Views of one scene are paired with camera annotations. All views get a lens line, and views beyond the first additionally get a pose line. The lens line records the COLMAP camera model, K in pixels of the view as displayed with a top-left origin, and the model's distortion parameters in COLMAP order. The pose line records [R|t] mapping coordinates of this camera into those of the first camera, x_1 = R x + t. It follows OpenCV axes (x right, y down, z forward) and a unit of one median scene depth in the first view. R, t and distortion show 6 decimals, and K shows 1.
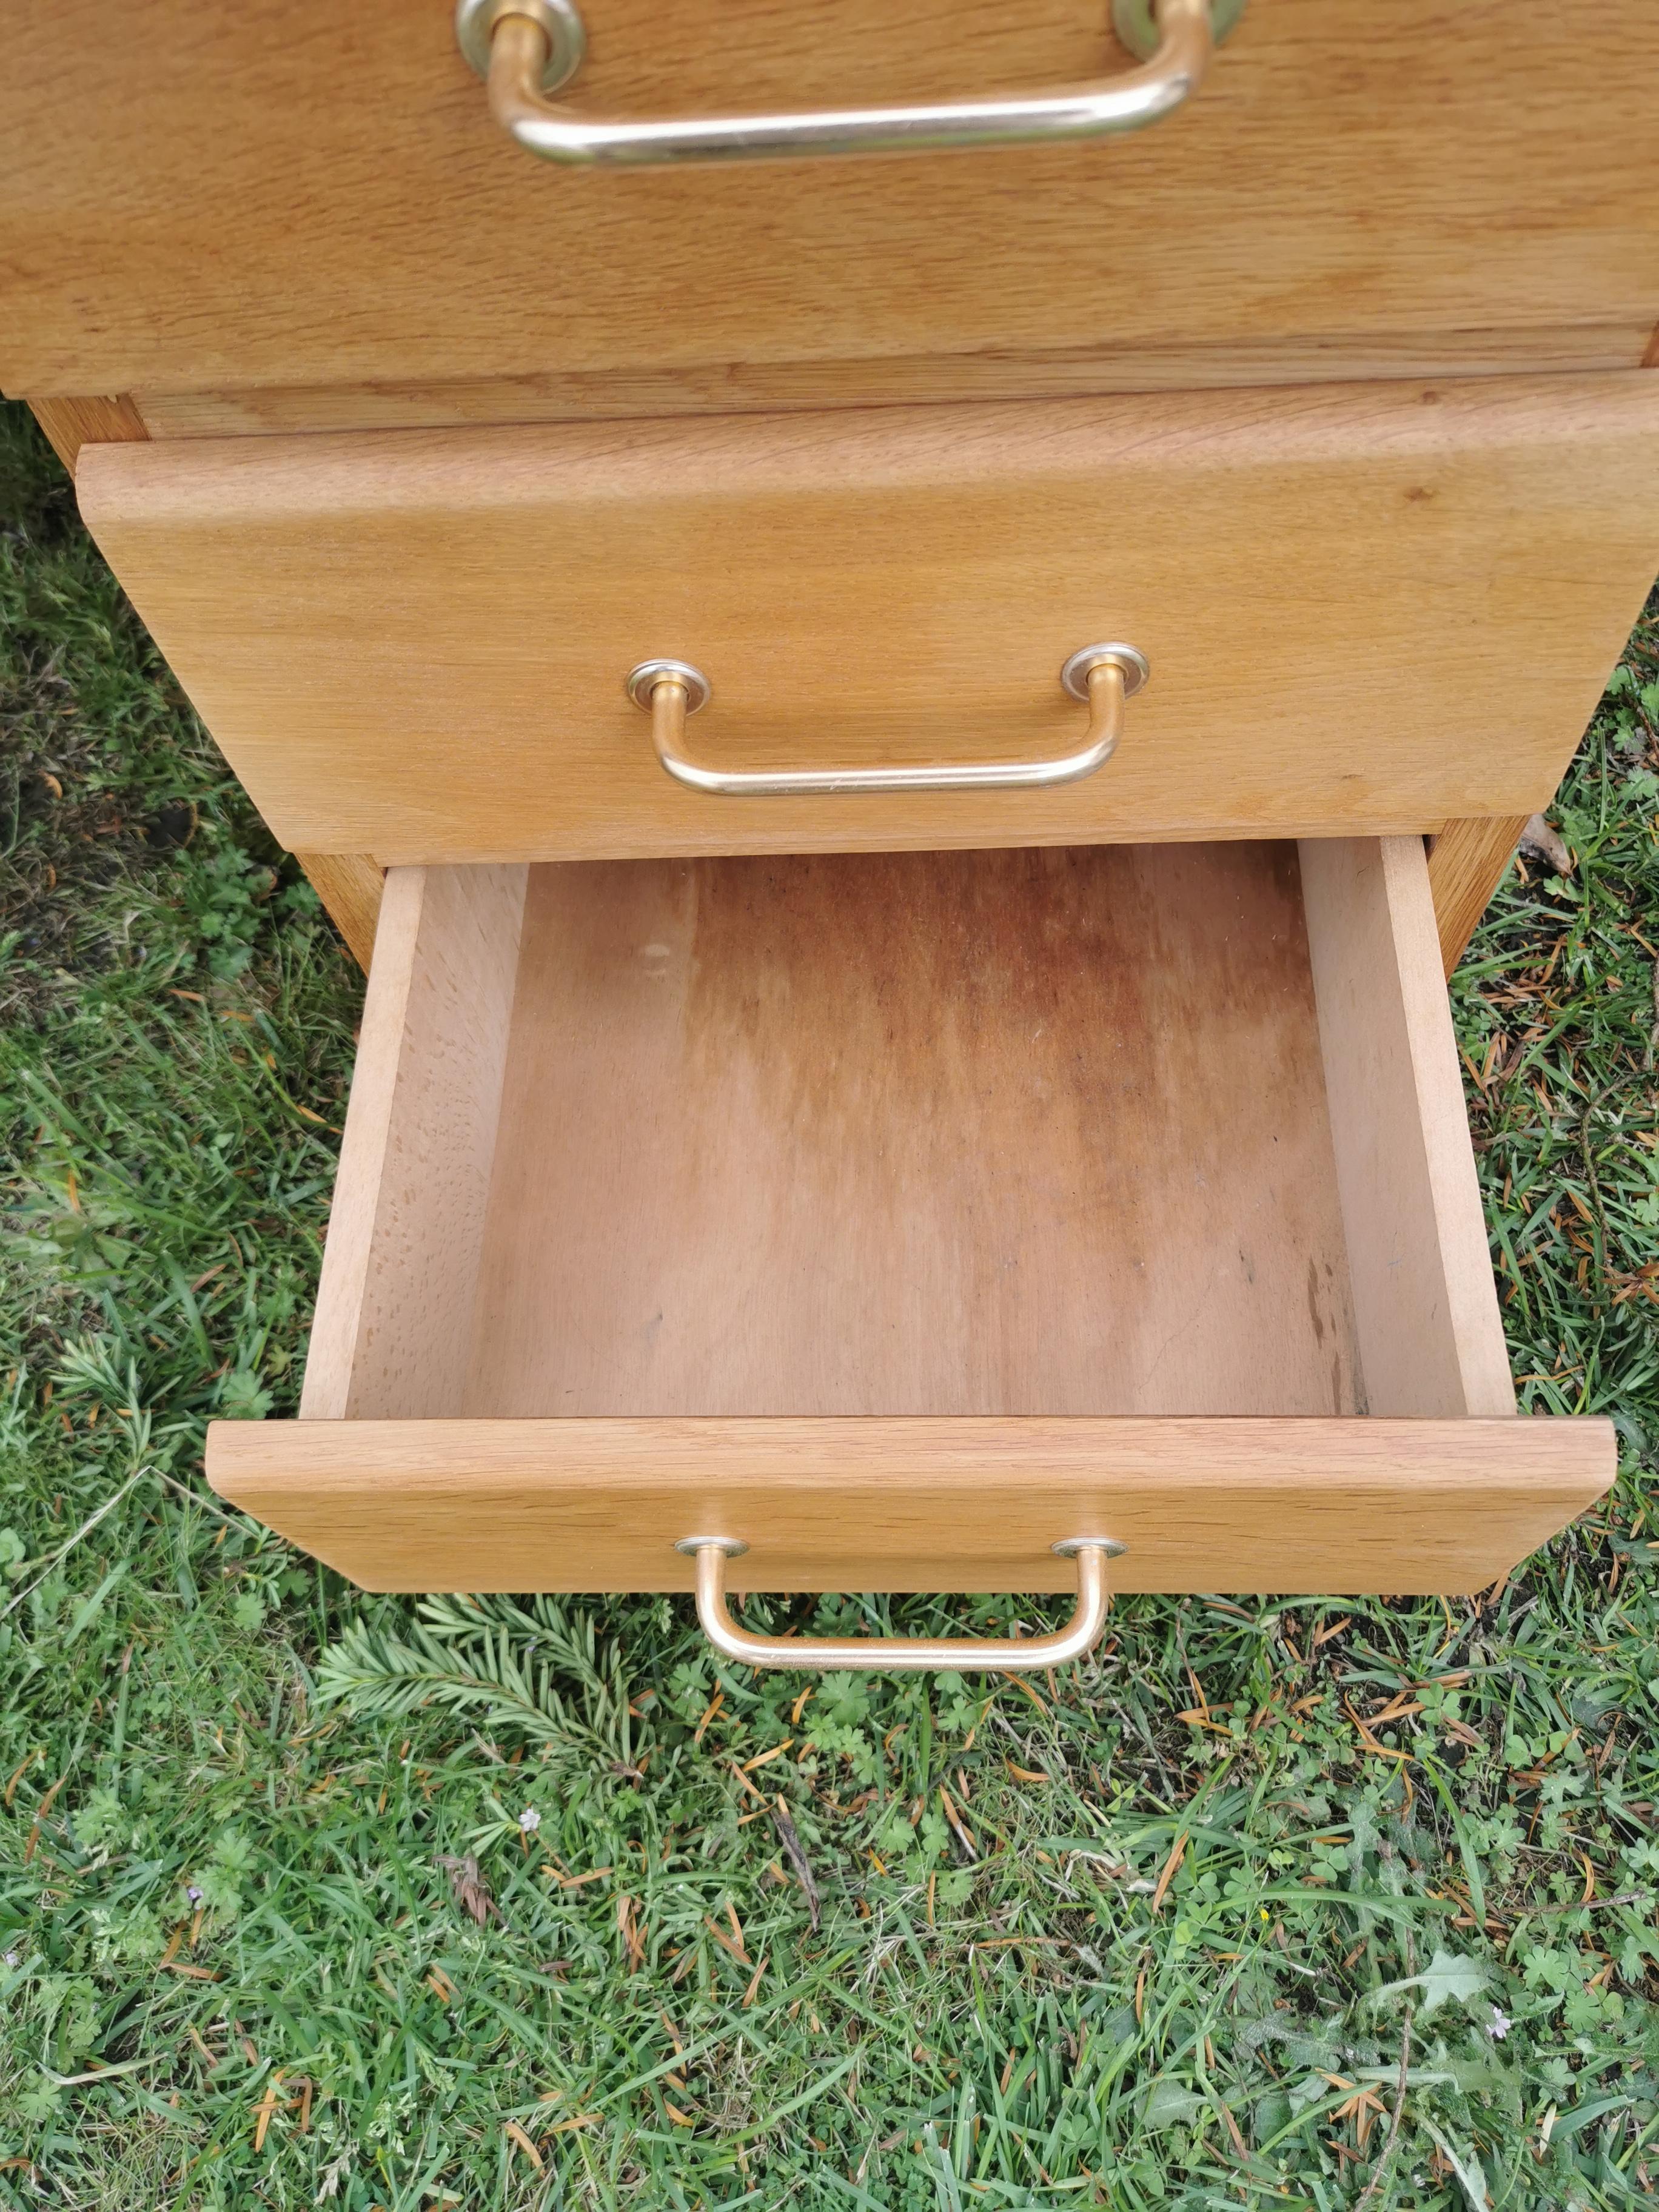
lens RADIAL K [[1726.0, 0, 829.5], [0, 1726.0, 1106.0], [0, 0, 1]] dist [0.010643, -0.007681]
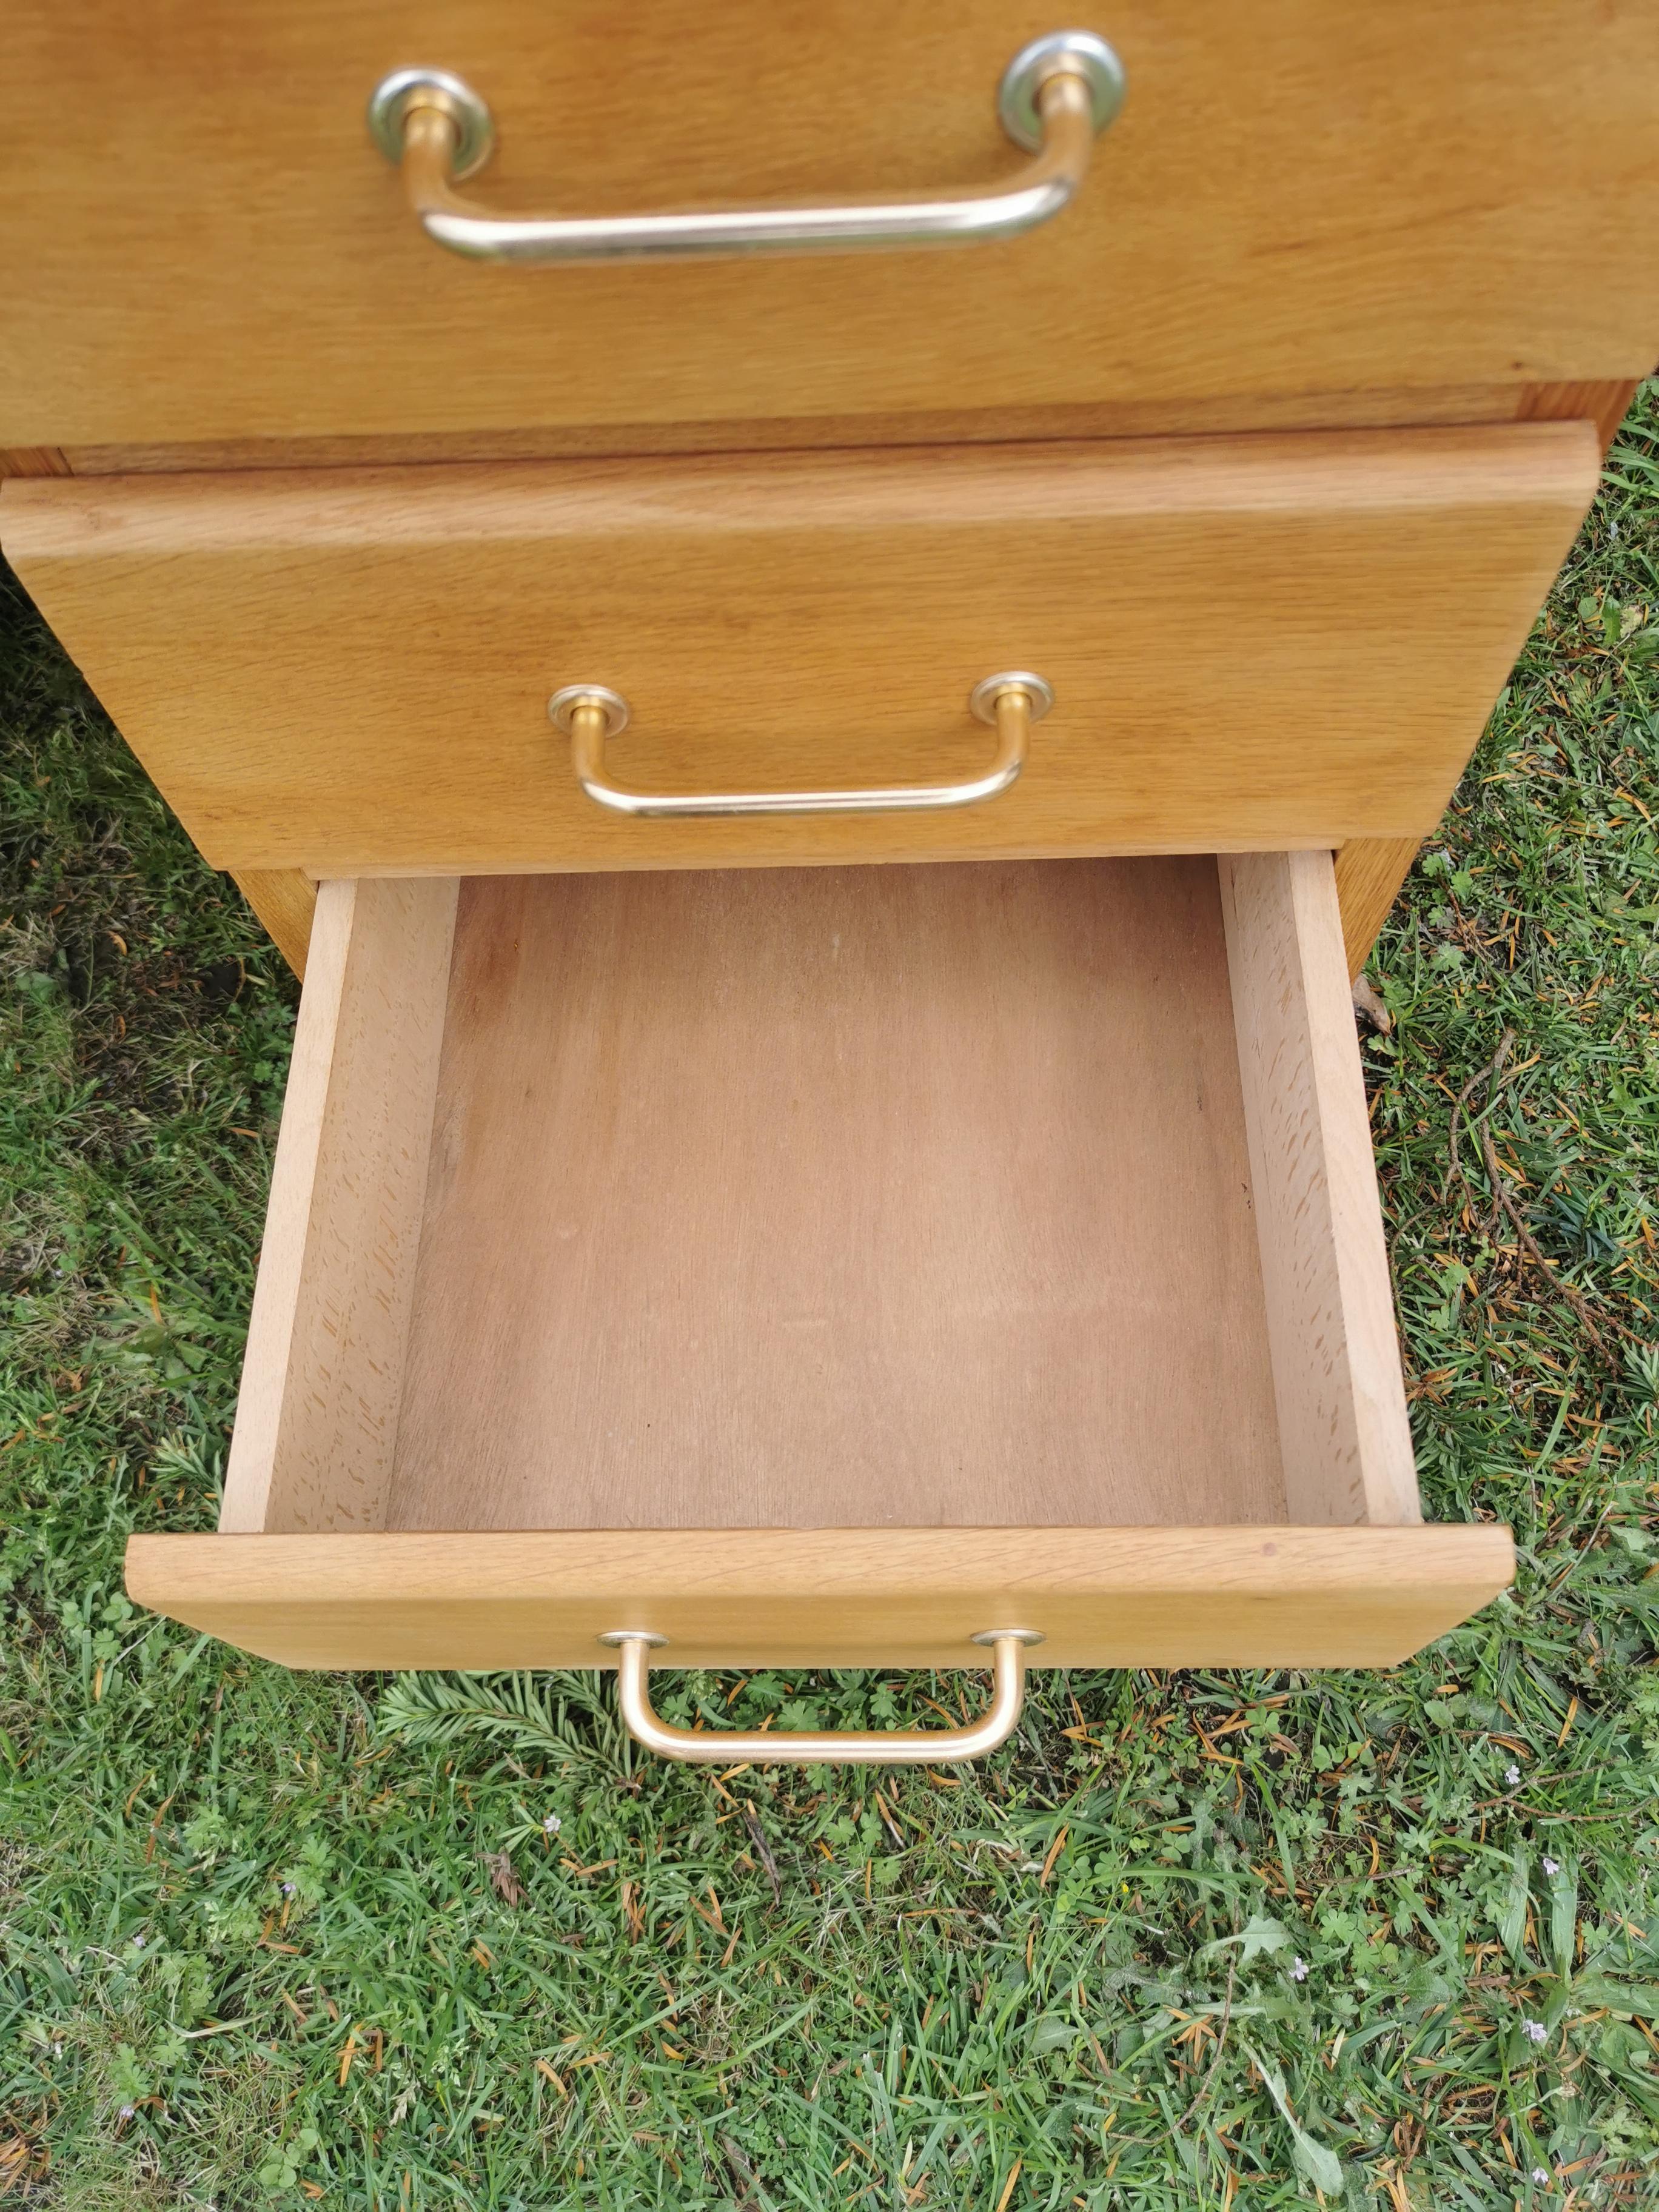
lens RADIAL K [[1716.1, 0, 826.5], [0, 1716.1, 1104.0], [0, 0, 1]] dist [0.037189, -0.043894]
pose [[0.999559, -0.004986, 0.029260, -0.006573], [0.004392, 0.999784, 0.020315, -0.140291], [-0.029355, -0.020177, 0.999365, -0.261339]]
